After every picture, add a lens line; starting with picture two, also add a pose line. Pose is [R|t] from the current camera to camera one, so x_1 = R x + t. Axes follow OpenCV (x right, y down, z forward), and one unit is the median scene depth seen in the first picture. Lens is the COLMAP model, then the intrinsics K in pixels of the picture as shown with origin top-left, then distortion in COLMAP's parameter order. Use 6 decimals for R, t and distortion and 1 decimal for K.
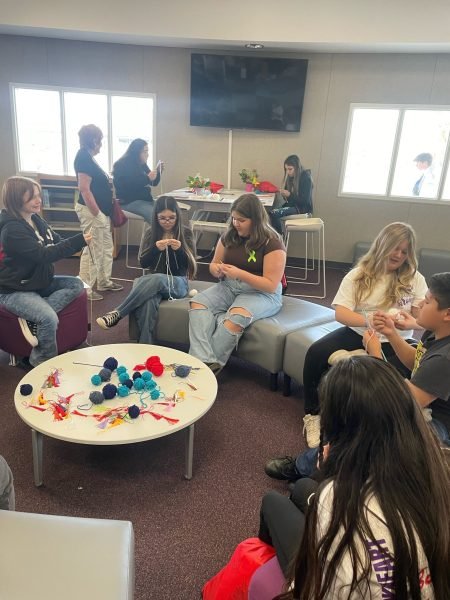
lens RADIAL K [[407.3, 0, 223.4], [0, 407.3, 297.5], [0, 0, 1]] dist [0.045383, -0.006276]
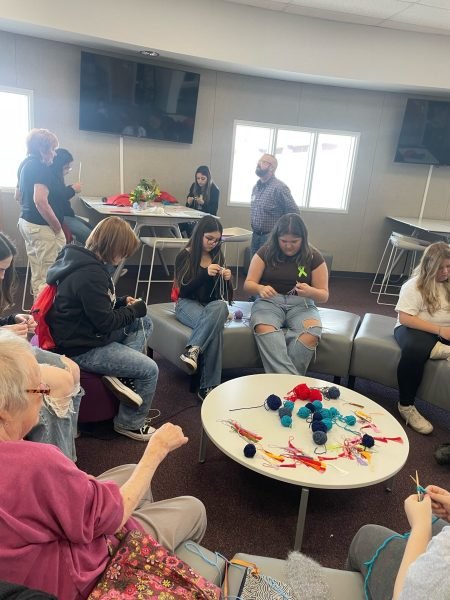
lens RADIAL K [[404.2, 0, 224.5], [0, 404.2, 302.4], [0, 0, 1]] dist [0.030530, -0.003953]
pose [[0.887788, -0.131489, 0.441071, -0.391404], [0.126043, 0.991145, 0.041772, -0.063889], [-0.442658, 0.018509, 0.896500, 0.098710]]
